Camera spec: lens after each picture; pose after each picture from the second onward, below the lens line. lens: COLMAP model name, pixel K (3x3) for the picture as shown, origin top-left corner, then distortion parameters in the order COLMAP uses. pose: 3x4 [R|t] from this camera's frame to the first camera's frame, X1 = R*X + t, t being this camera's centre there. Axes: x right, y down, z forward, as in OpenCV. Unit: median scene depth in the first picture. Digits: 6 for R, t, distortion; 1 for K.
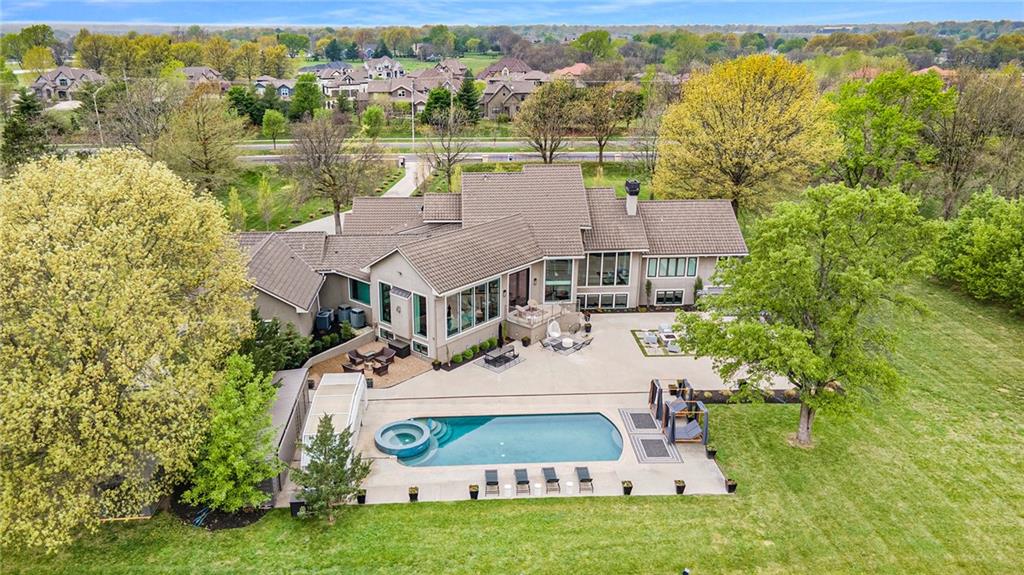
lens RADIAL K [[766.0, 0, 512.0], [0, 766.0, 287.5], [0, 0, 1]] dist [0.034526, 0.001269]
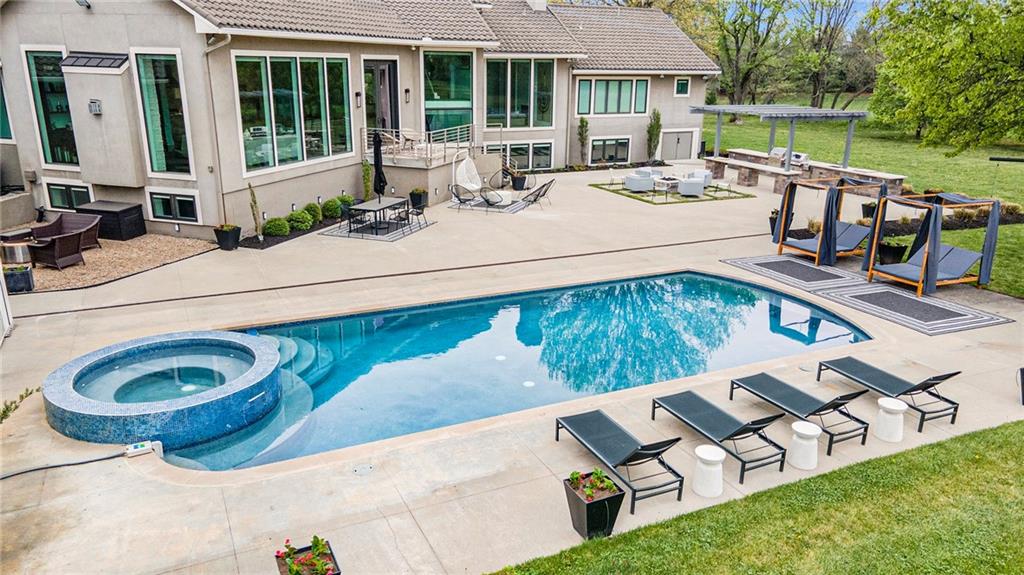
lens RADIAL K [[756.8, 0, 533.1], [0, 756.8, 291.9], [0, 0, 1]] dist [0.039195, 0.008490]
pose [[0.923658, -0.106141, 0.368225, -0.095702], [0.119191, 0.992789, -0.012809, 0.144610], [-0.364210, 0.055721, 0.929649, 0.561386]]
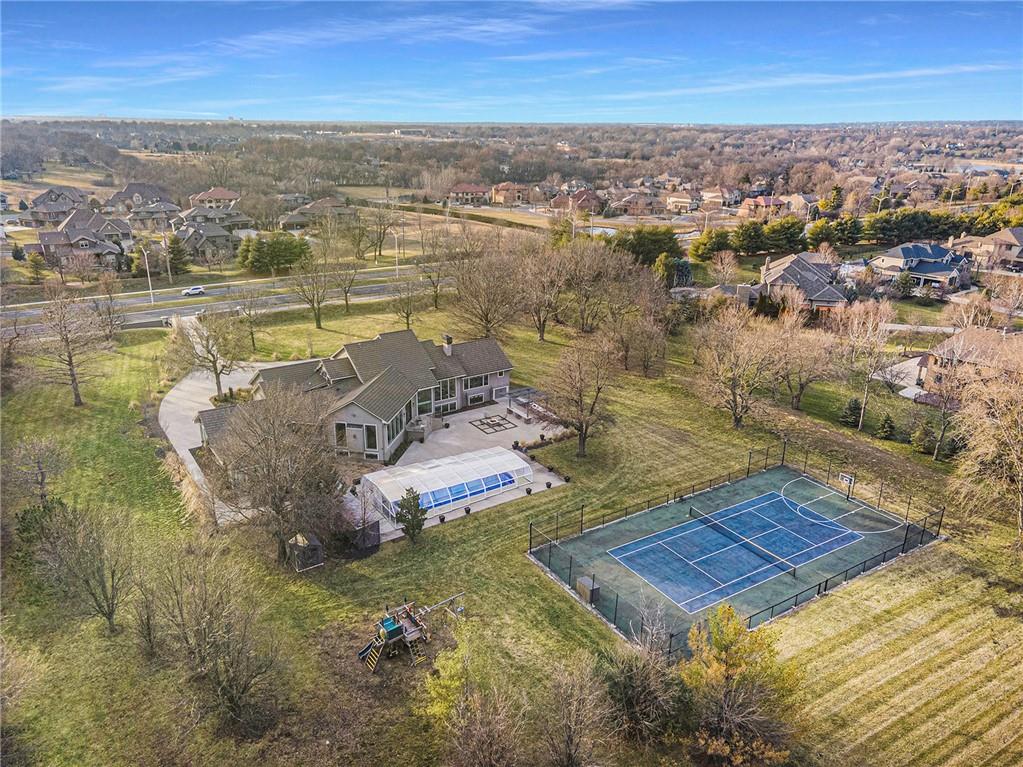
lens RADIAL K [[743.5, 0, 511.5], [0, 743.5, 383.5], [0, 0, 1]] dist [0.000536, -0.000118]
pose [[0.875061, -0.172826, 0.452106, -0.549878], [0.167992, 0.984459, 0.051177, -0.108822], [-0.453925, 0.031168, 0.890495, -0.598863]]
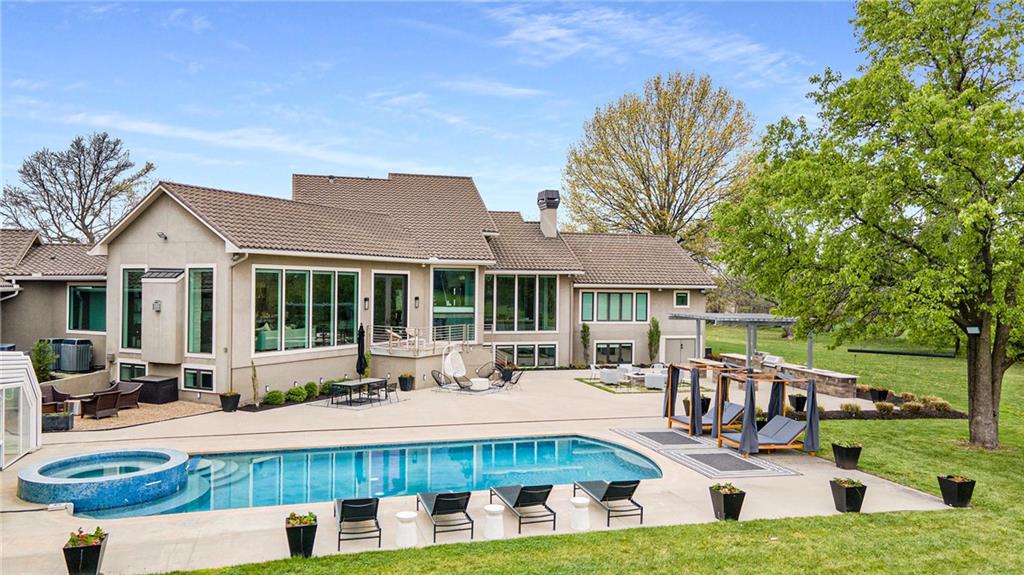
lens RADIAL K [[756.8, 0, 533.1], [0, 756.8, 291.9], [0, 0, 1]] dist [0.039195, 0.008490]
pose [[0.972993, 0.002368, 0.230822, -0.020116], [0.071405, 0.947815, -0.310721, 0.191896], [-0.219513, 0.318812, 0.922048, 0.455404]]
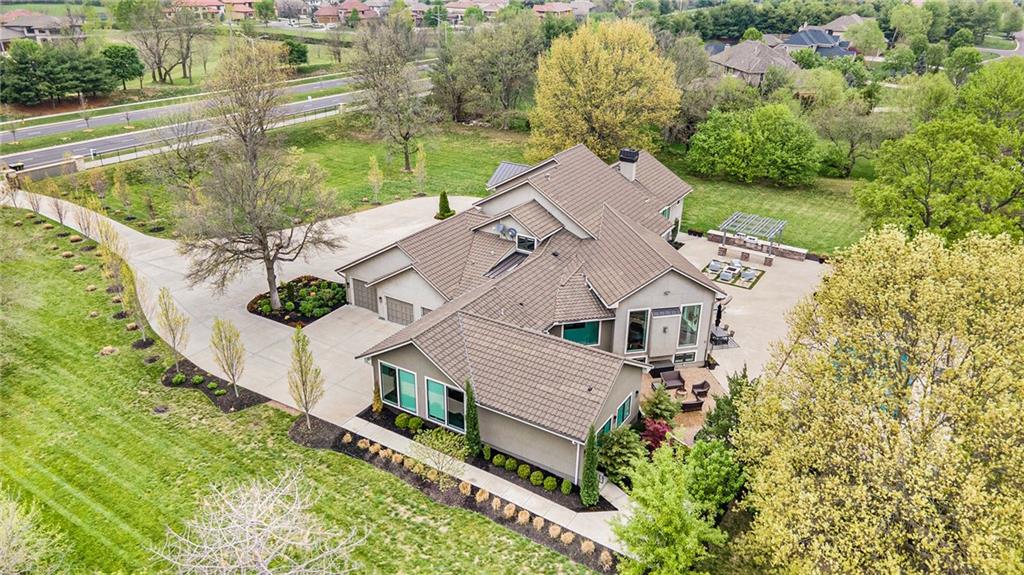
lens RADIAL K [[756.8, 0, 533.1], [0, 756.8, 291.9], [0, 0, 1]] dist [0.039195, 0.008490]
pose [[0.561049, -0.339223, 0.755084, -0.908271], [0.252332, 0.938849, 0.234290, -0.269226], [-0.788387, 0.059084, 0.612336, 0.539256]]
